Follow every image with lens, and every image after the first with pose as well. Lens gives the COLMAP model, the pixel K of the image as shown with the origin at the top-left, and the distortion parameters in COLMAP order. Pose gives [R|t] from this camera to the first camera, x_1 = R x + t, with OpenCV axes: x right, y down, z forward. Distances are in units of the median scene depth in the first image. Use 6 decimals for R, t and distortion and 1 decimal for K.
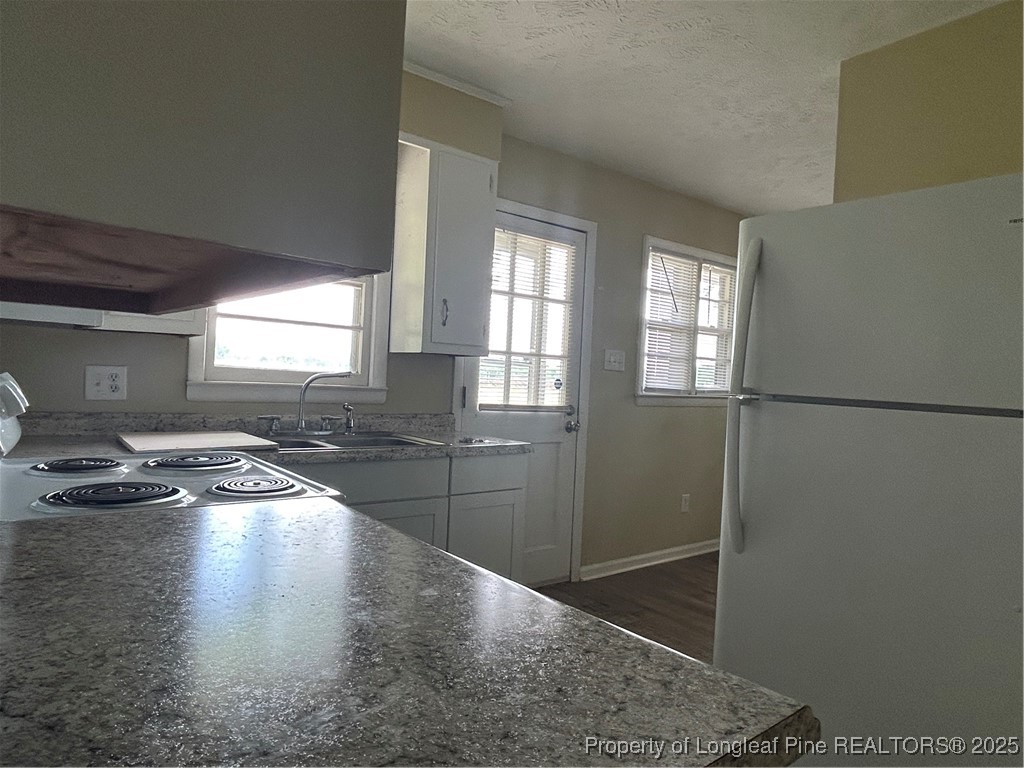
lens RADIAL K [[644.8, 0, 513.5], [0, 644.8, 386.8], [0, 0, 1]] dist [-0.004030, -0.000949]
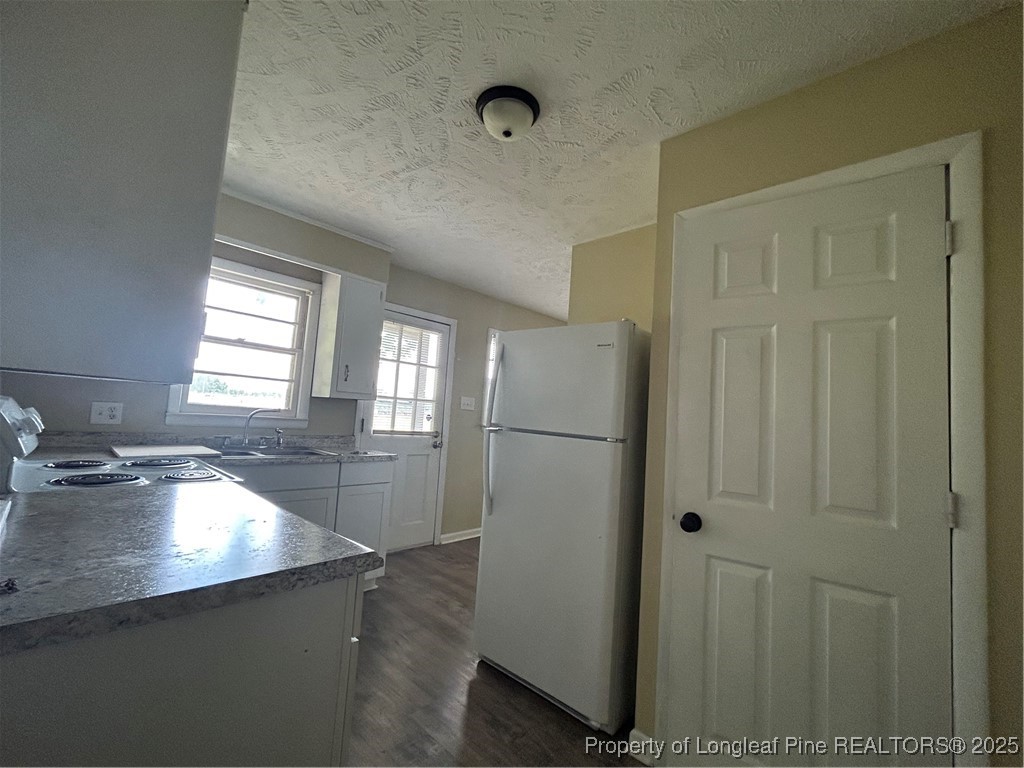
lens RADIAL K [[443.7, 0, 509.2], [0, 443.7, 381.4], [0, 0, 1]] dist [0.001325, 0.000798]
pose [[0.988238, 0.030299, 0.149893, 0.135481], [-0.017815, 0.996312, -0.083937, -0.007703], [-0.151884, 0.080279, 0.985133, -0.171949]]
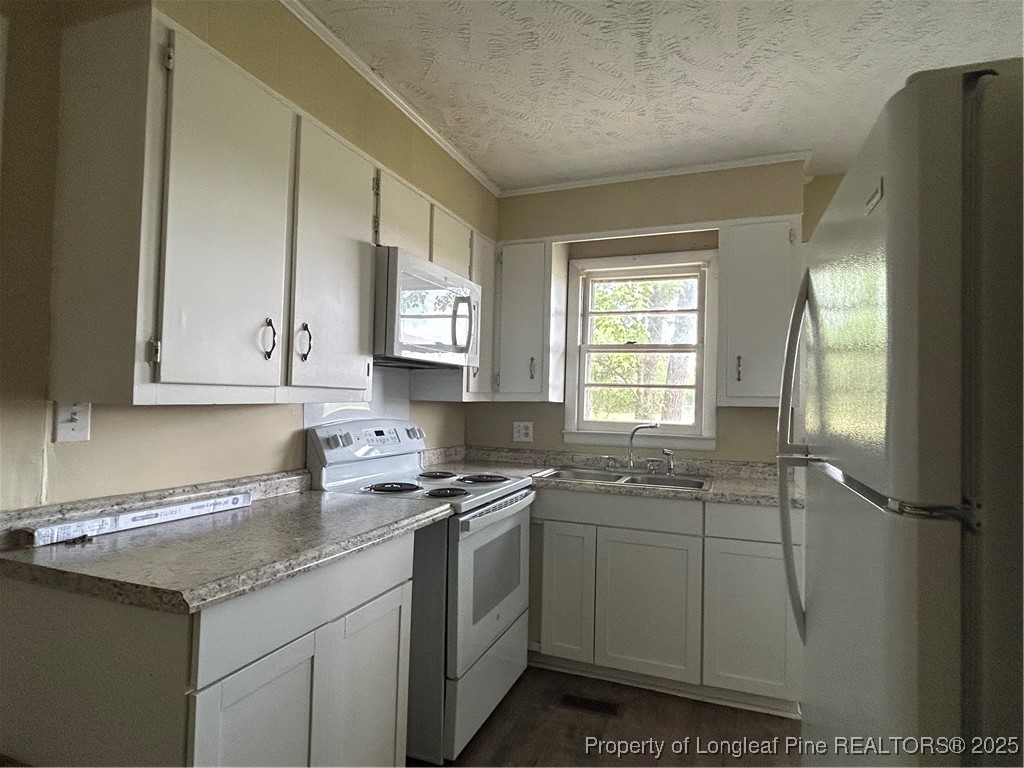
lens RADIAL K [[562.6, 0, 514.2], [0, 562.6, 384.6], [0, 0, 1]] dist [-0.016832, 0.000145]
pose [[0.510670, -0.062792, -0.857481, 0.520866], [-0.009503, 0.996856, -0.078657, -0.010423], [0.859725, 0.048317, 0.508468, 0.198199]]
